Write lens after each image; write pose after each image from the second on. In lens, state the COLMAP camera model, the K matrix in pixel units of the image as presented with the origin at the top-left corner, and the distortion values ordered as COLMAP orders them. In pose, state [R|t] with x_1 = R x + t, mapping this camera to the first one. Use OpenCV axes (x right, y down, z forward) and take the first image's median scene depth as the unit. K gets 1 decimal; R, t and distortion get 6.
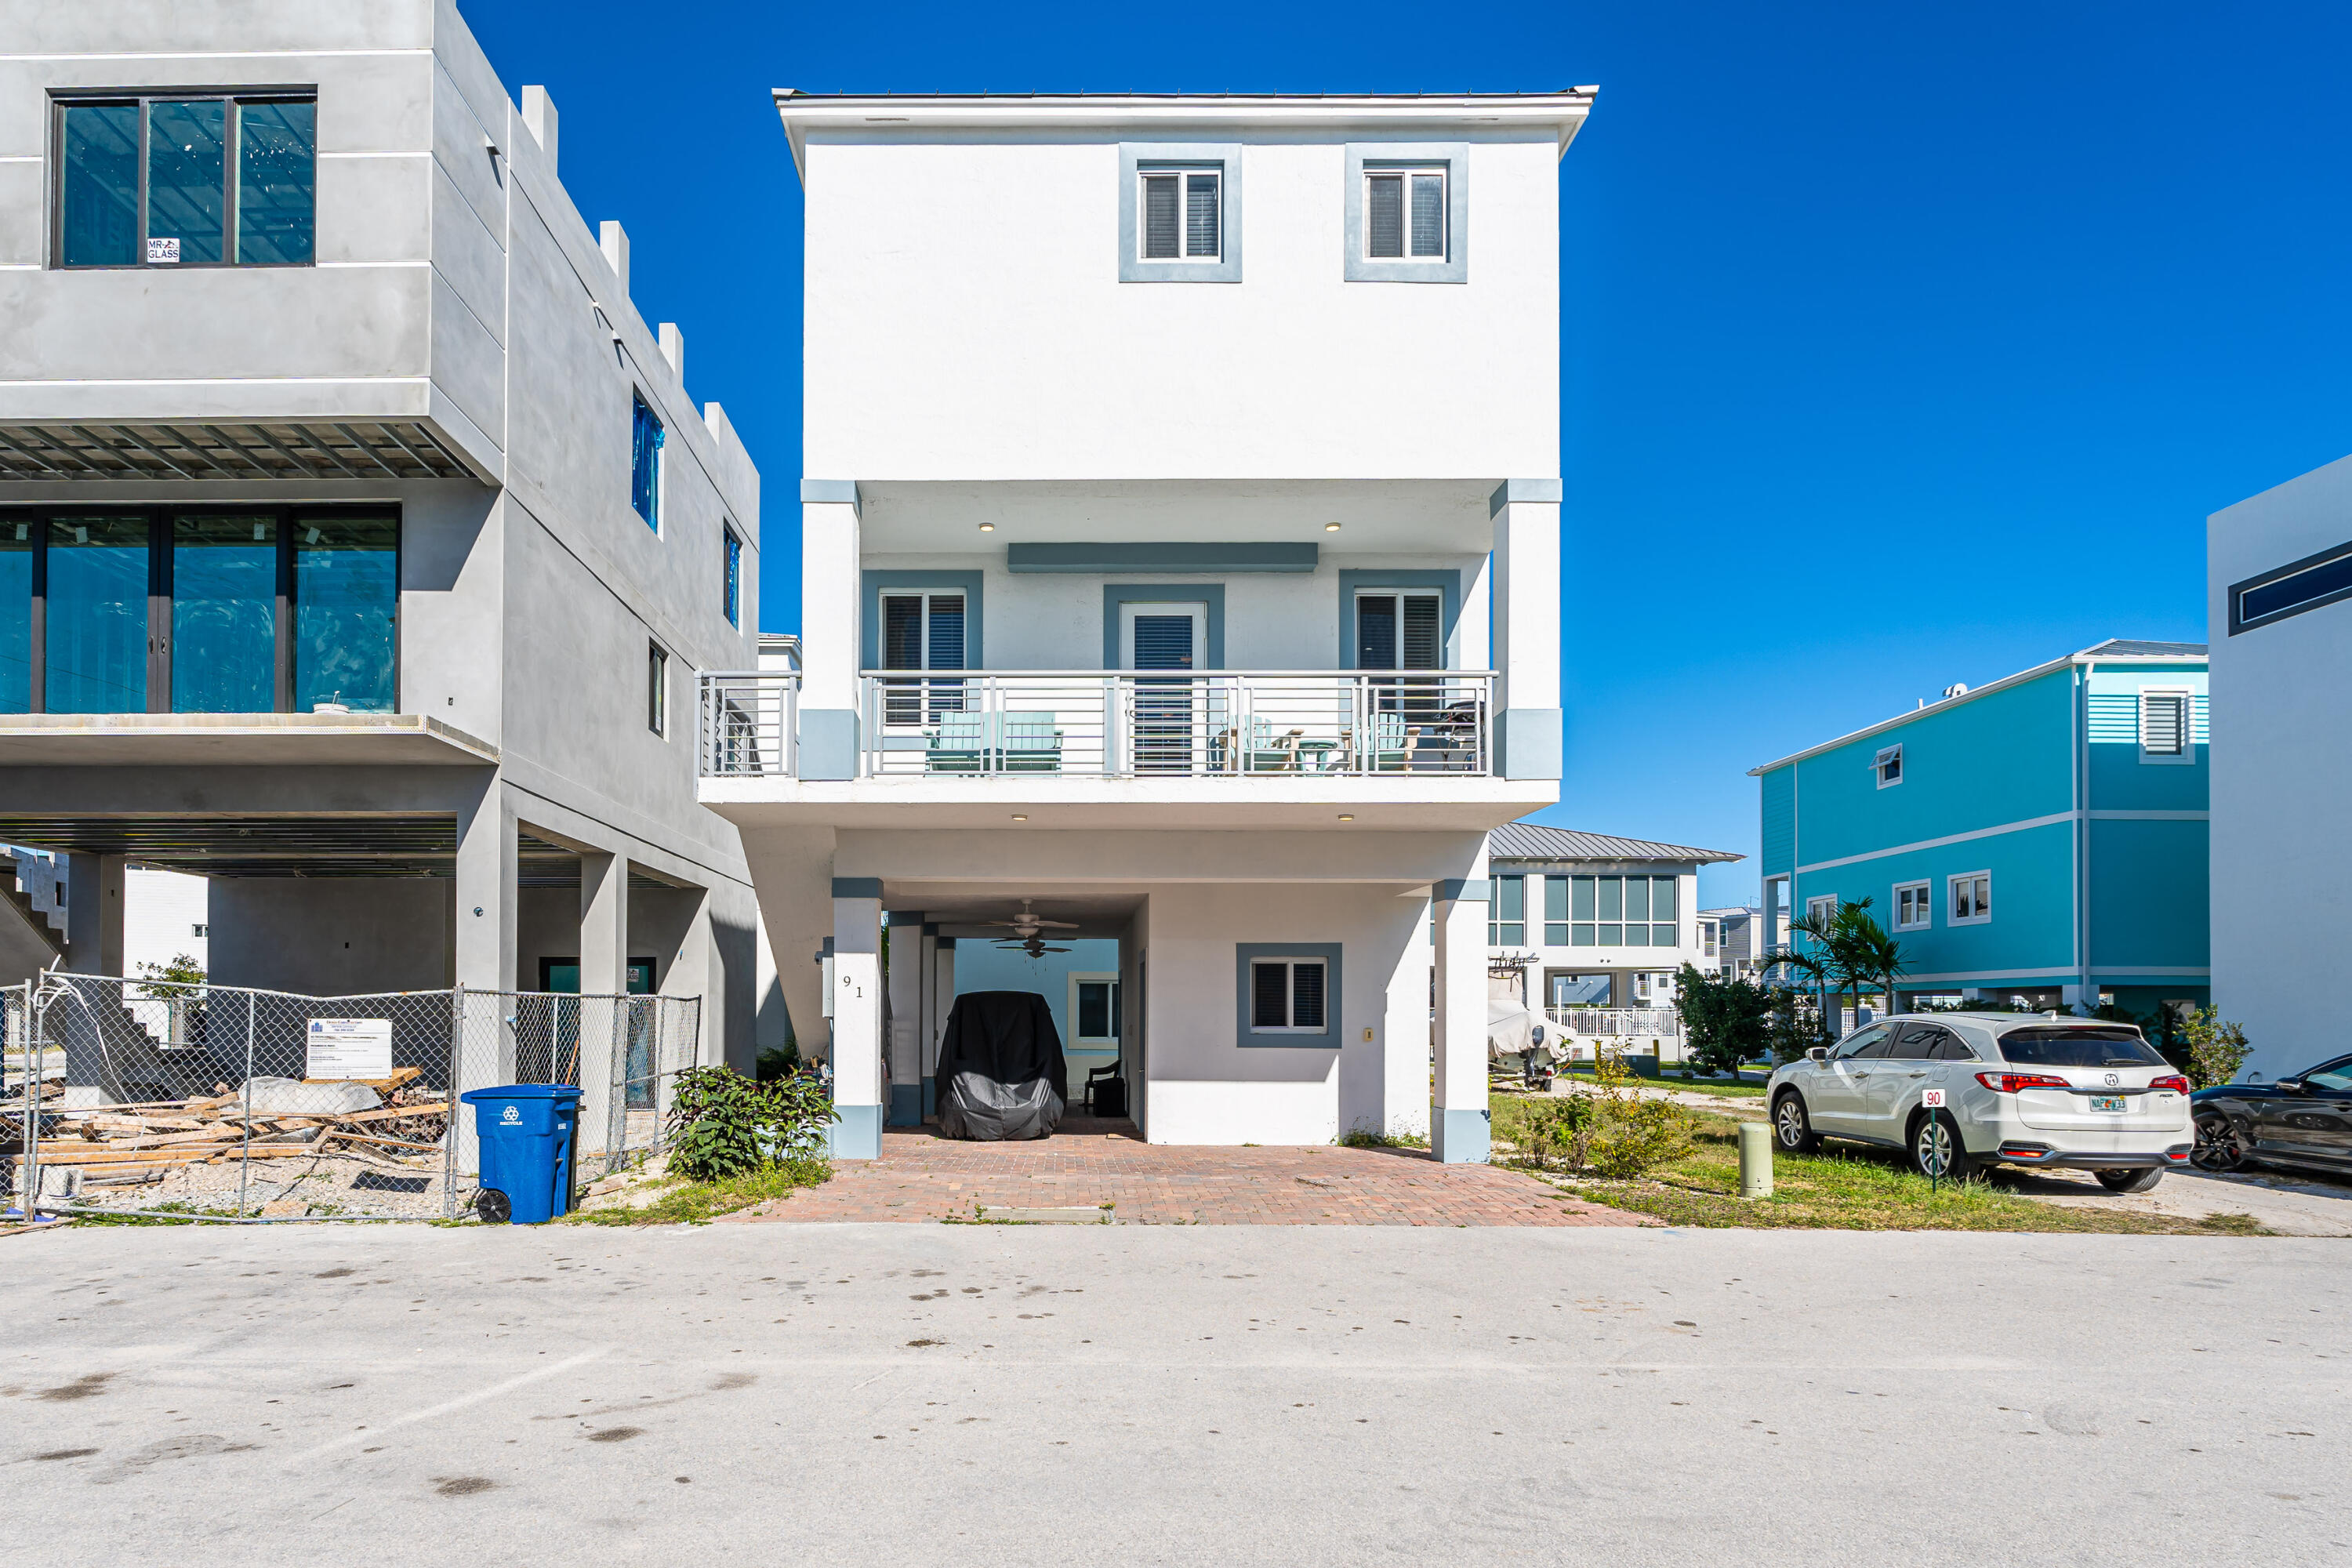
lens RADIAL K [[1324.0, 0, 1077.5], [0, 1324.0, 997.3], [0, 0, 1]] dist [-0.001357, -0.002132]
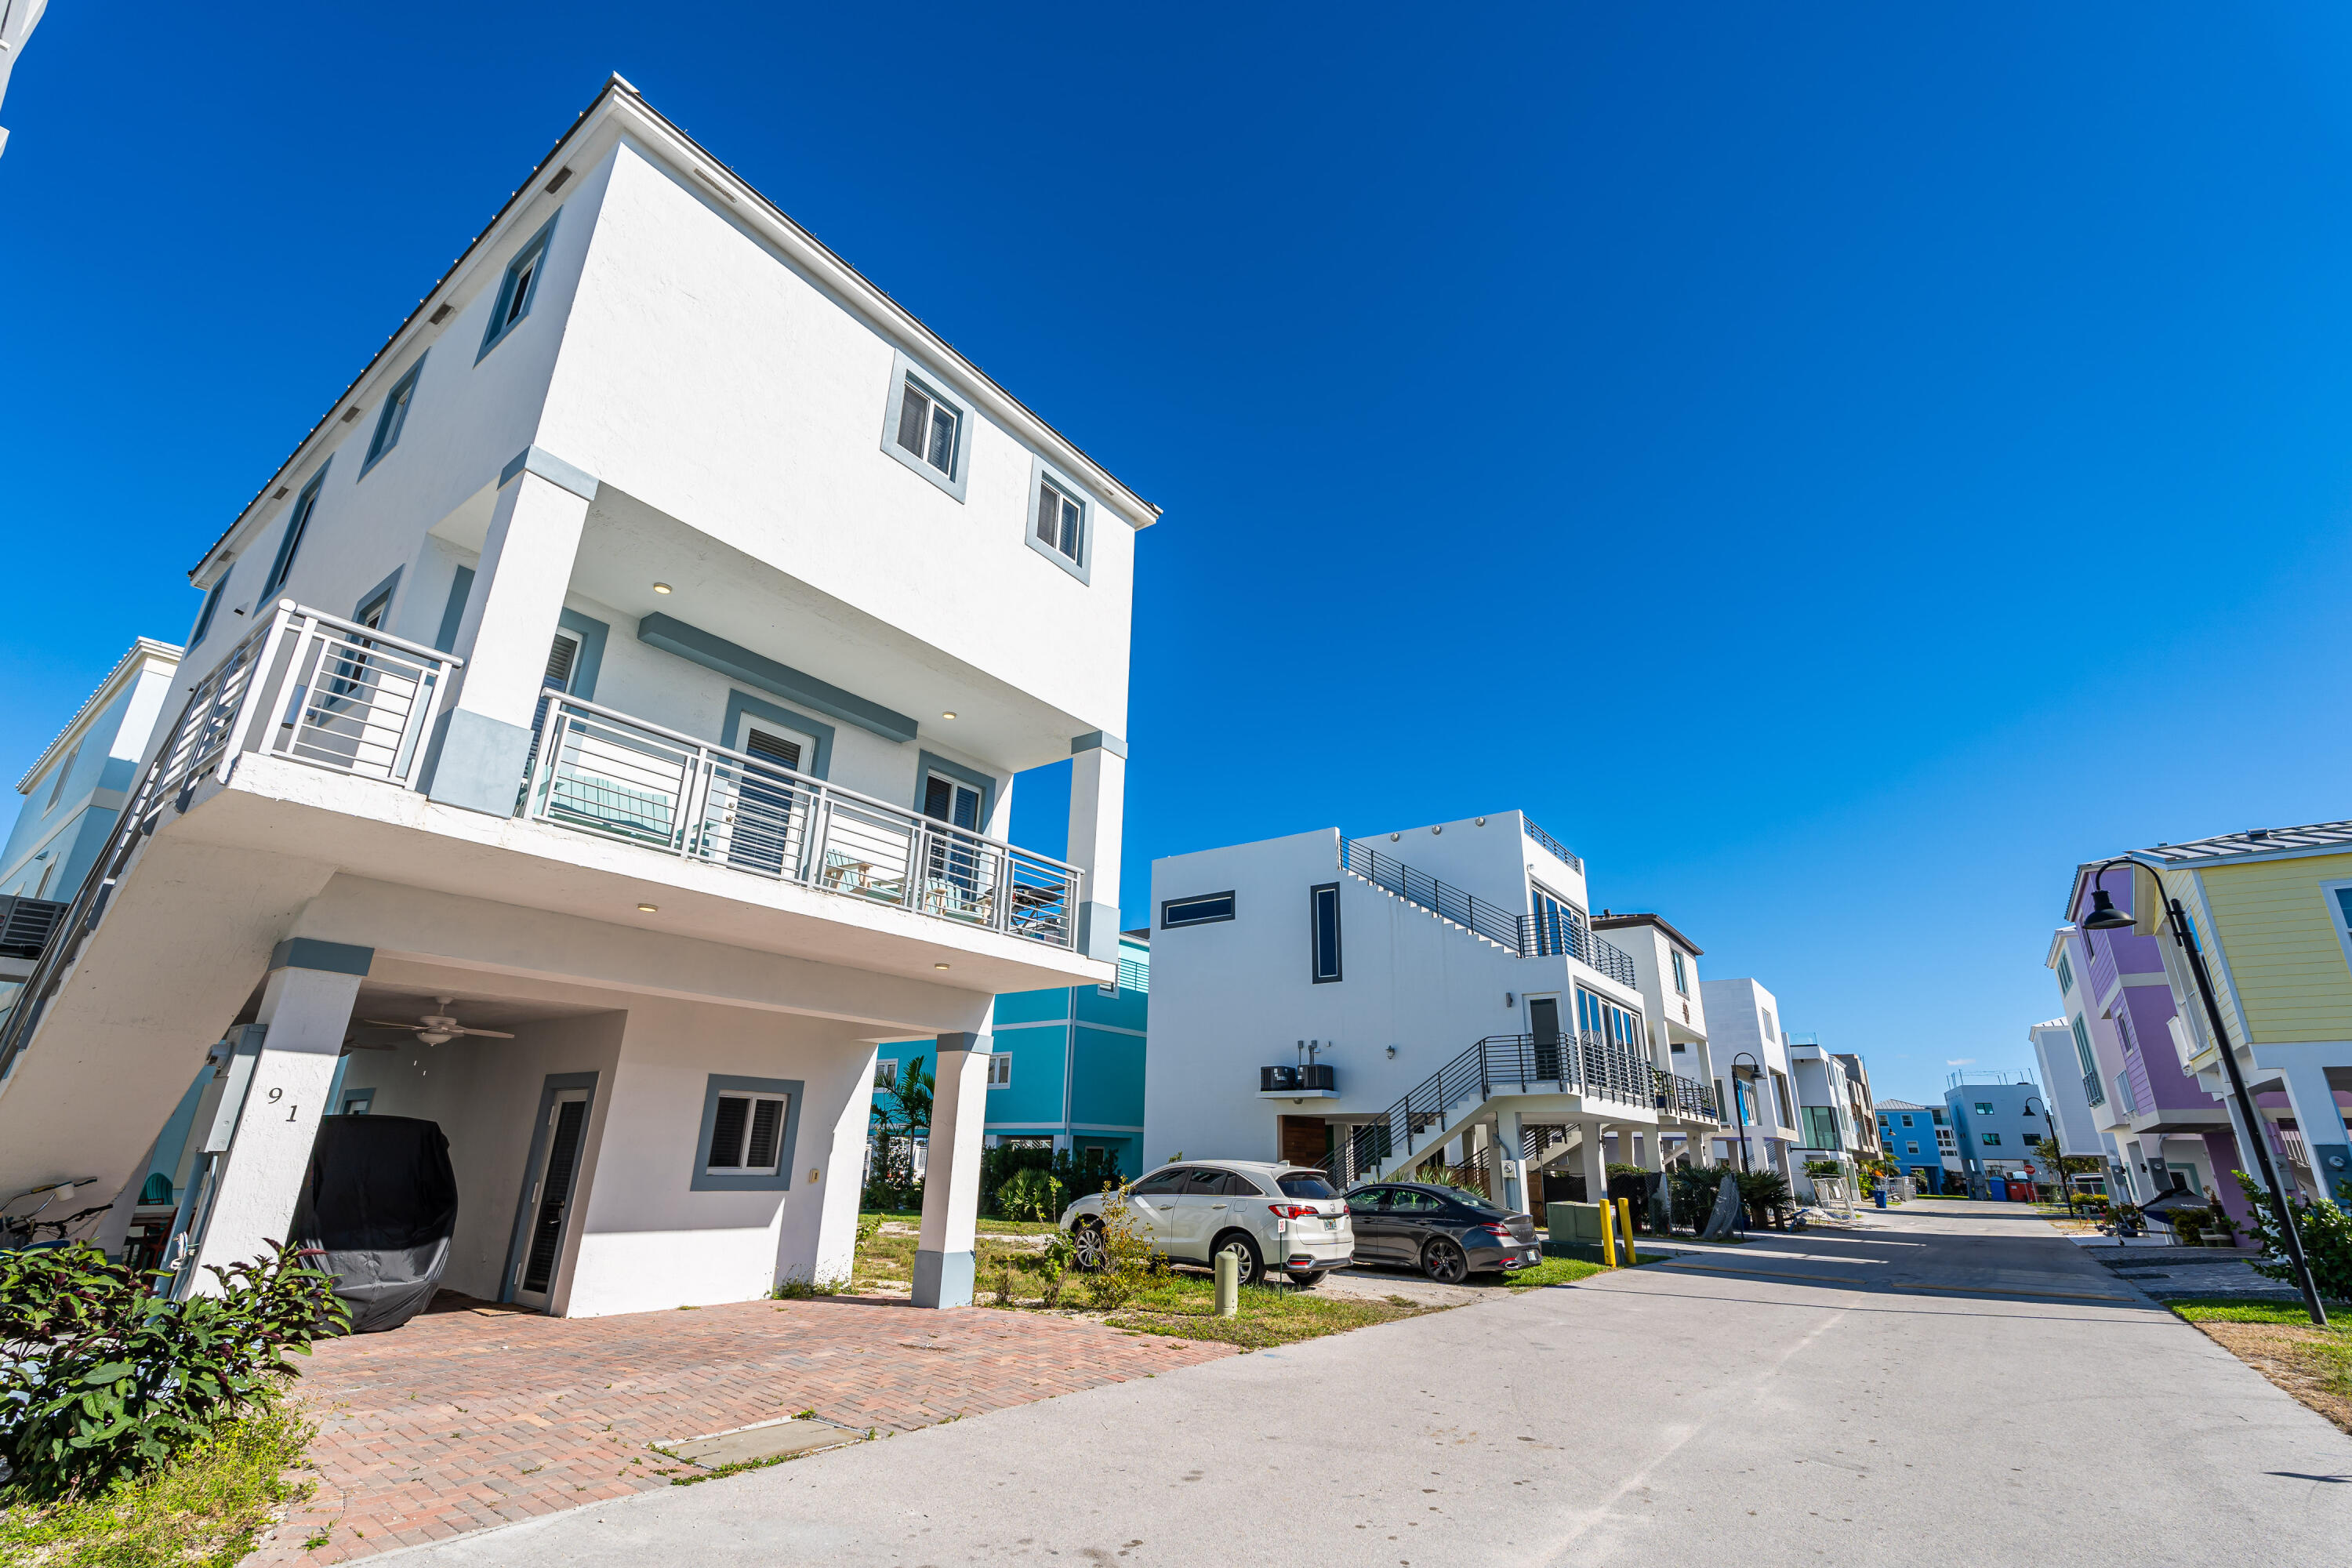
lens RADIAL K [[1017.3, 0, 1172.3], [0, 1017.3, 793.1], [0, 0, 1]] dist [-0.003870, -0.000448]
pose [[0.601359, 0.278385, 0.748912, -0.324284], [-0.027483, 0.943989, -0.328831, -0.000512], [-0.798506, 0.177163, 0.575327, 0.320665]]
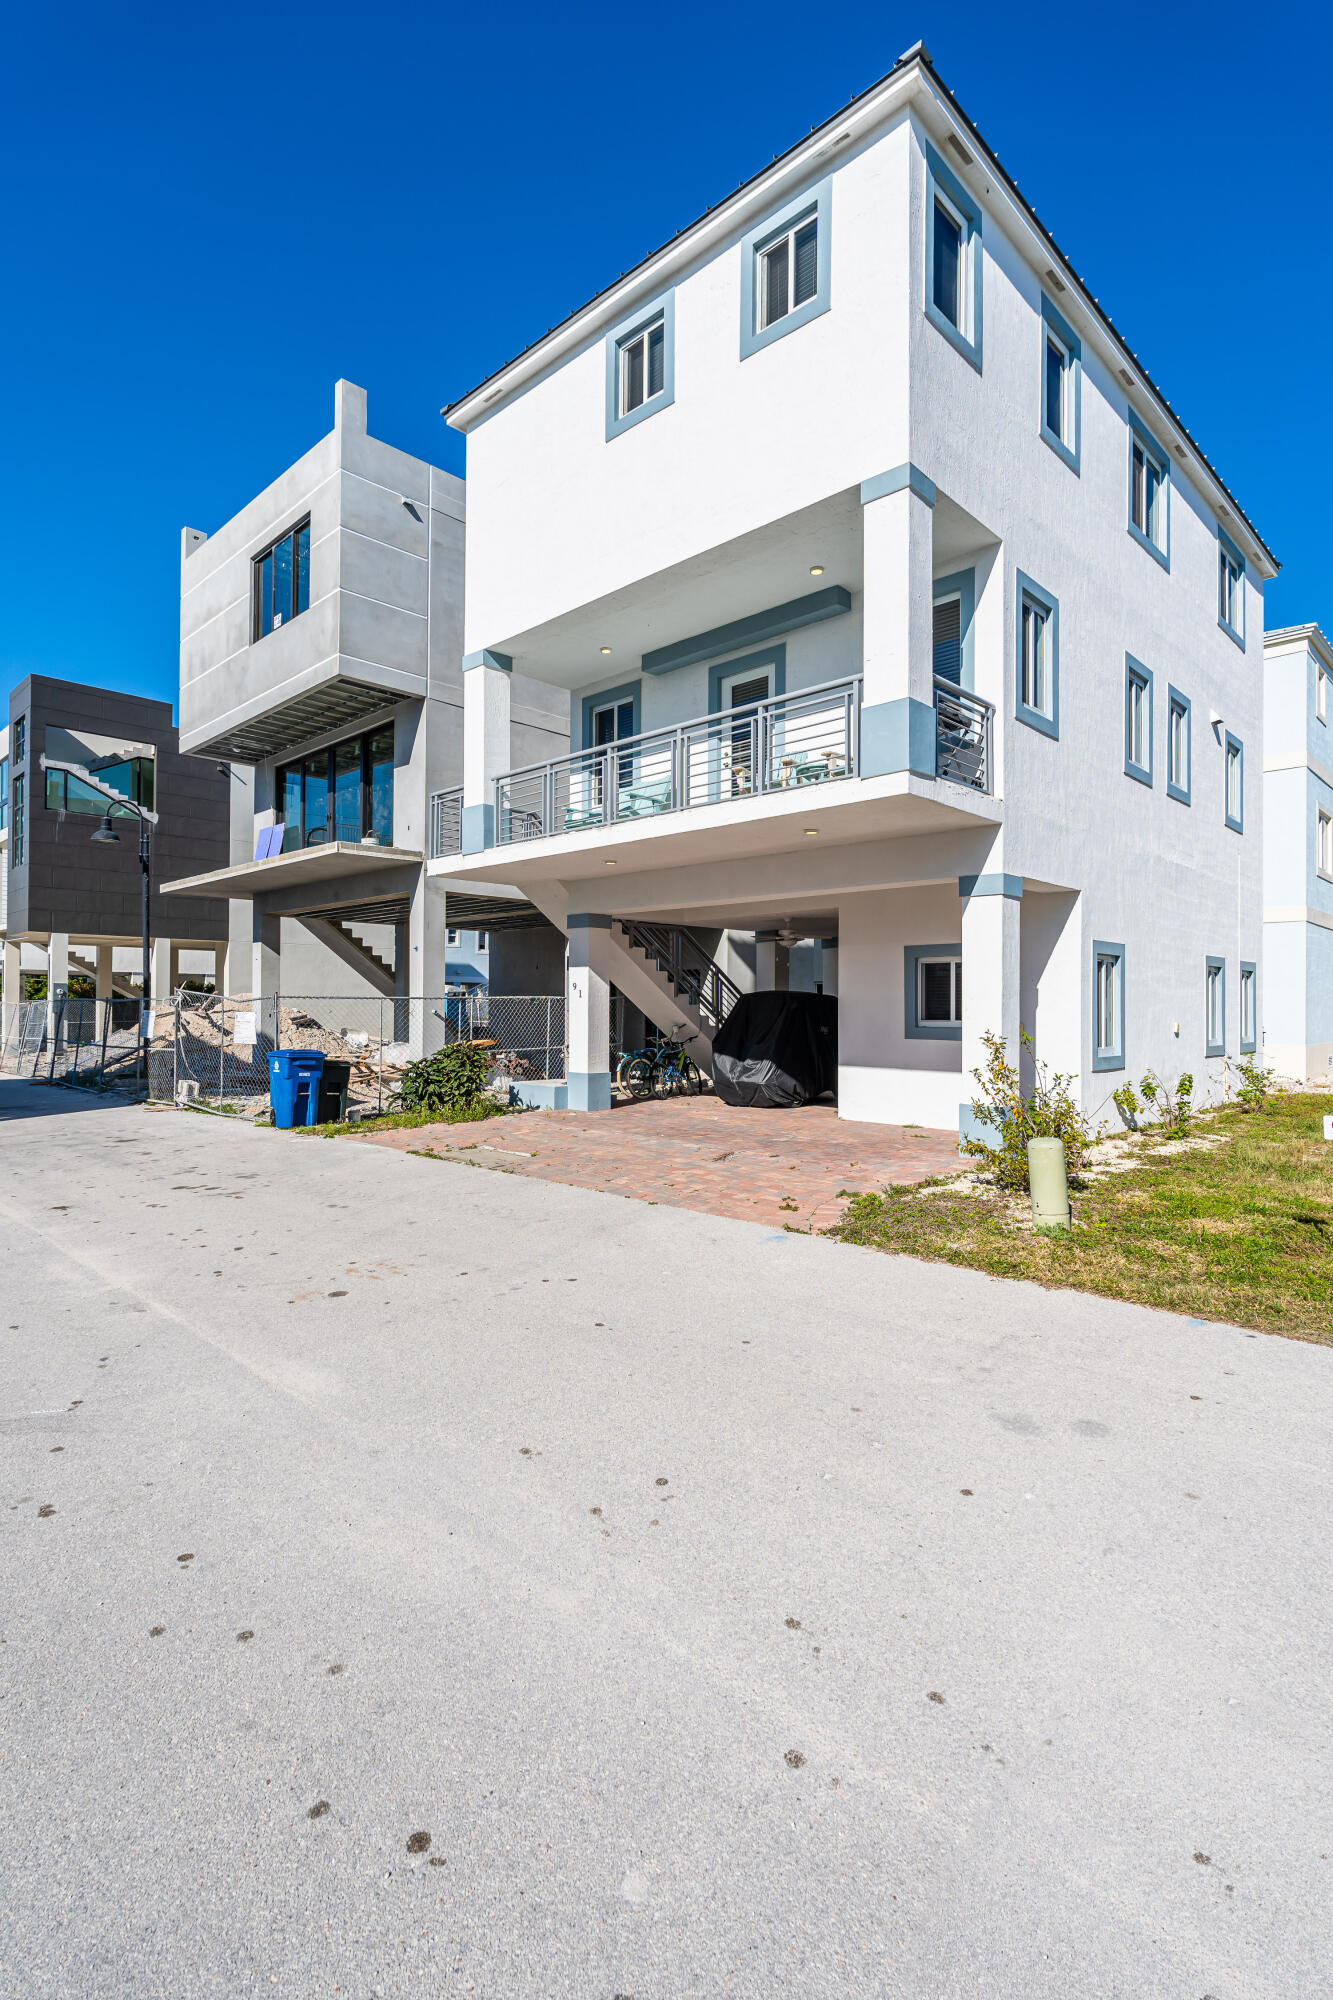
lens RADIAL K [[971.9, 0, 659.2], [0, 971.9, 1003.2], [0, 0, 1]] dist [0.002496, -0.000316]
pose [[0.722112, -0.005560, -0.691754, 0.626891], [0.006839, 0.999976, -0.000899, 0.007963], [0.691743, -0.004082, 0.722133, 0.299333]]
